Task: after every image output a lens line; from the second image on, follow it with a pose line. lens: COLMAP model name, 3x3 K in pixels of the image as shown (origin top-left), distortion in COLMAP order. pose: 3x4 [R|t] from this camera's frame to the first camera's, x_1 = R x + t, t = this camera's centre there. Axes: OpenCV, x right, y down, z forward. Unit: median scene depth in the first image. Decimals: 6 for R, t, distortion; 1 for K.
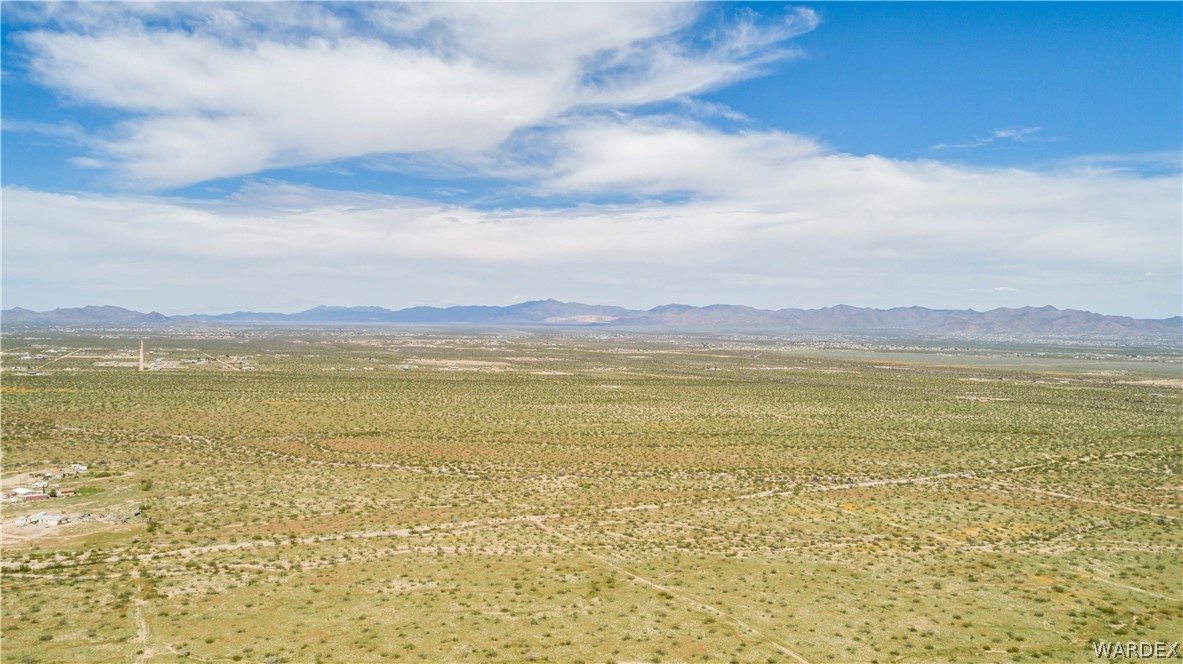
lens RADIAL K [[793.9, 0, 592.1], [0, 793.9, 334.3], [0, 0, 1]] dist [-0.016530, 0.009390]
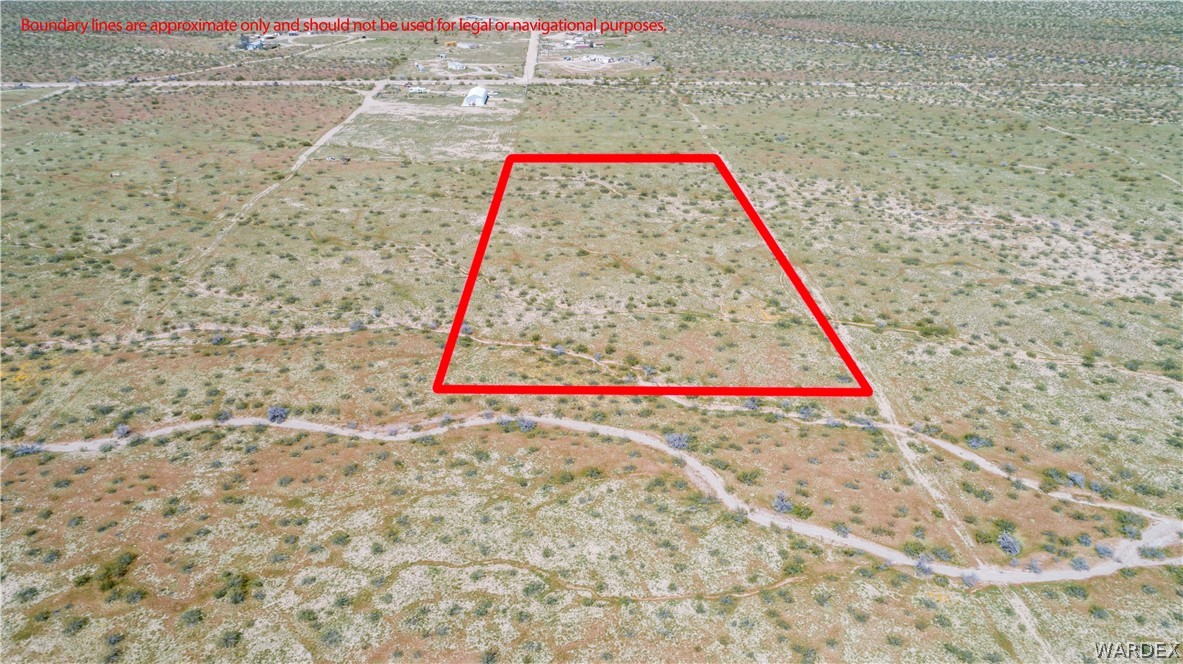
lens RADIAL K [[793.9, 0, 592.1], [0, 793.9, 334.3], [0, 0, 1]] dist [-0.016530, 0.009390]
pose [[0.887379, 0.197442, -0.416623, 0.001797], [0.017762, 0.888347, 0.458828, 0.010263], [0.460698, -0.414555, 0.784794, -0.239302]]
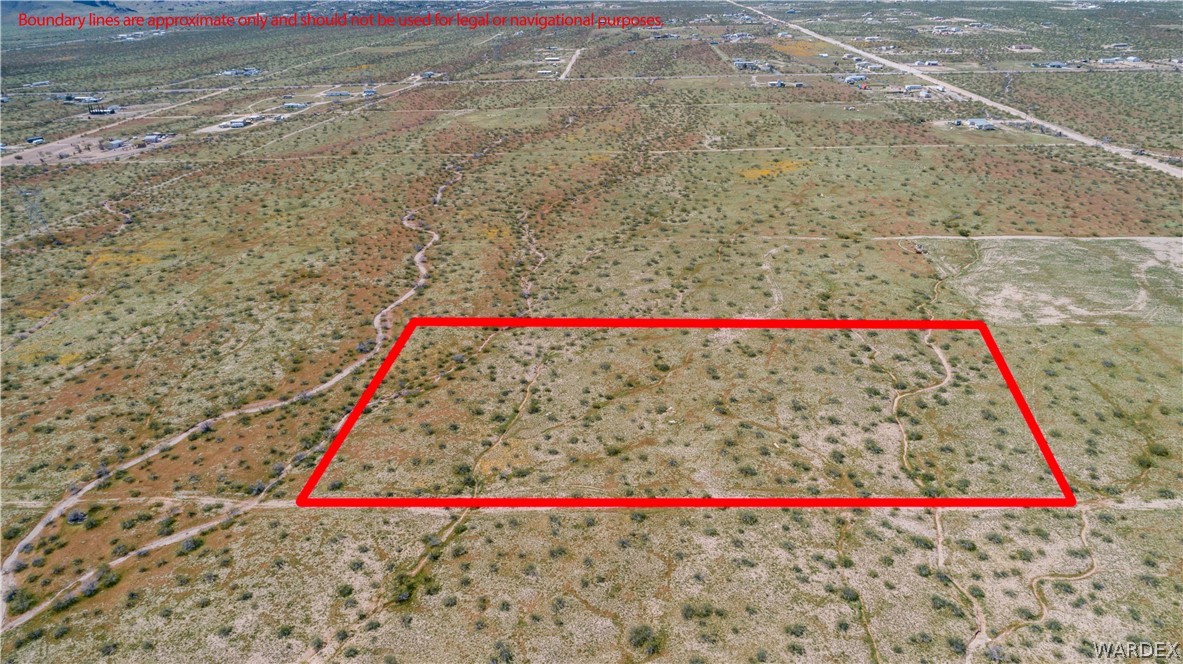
lens RADIAL K [[793.9, 0, 592.1], [0, 793.9, 334.3], [0, 0, 1]] dist [-0.016530, 0.009390]
pose [[-0.530724, 0.341378, -0.775753, 0.130078], [0.011141, 0.918025, 0.396365, -0.004806], [0.847472, 0.201718, -0.491021, 0.270718]]
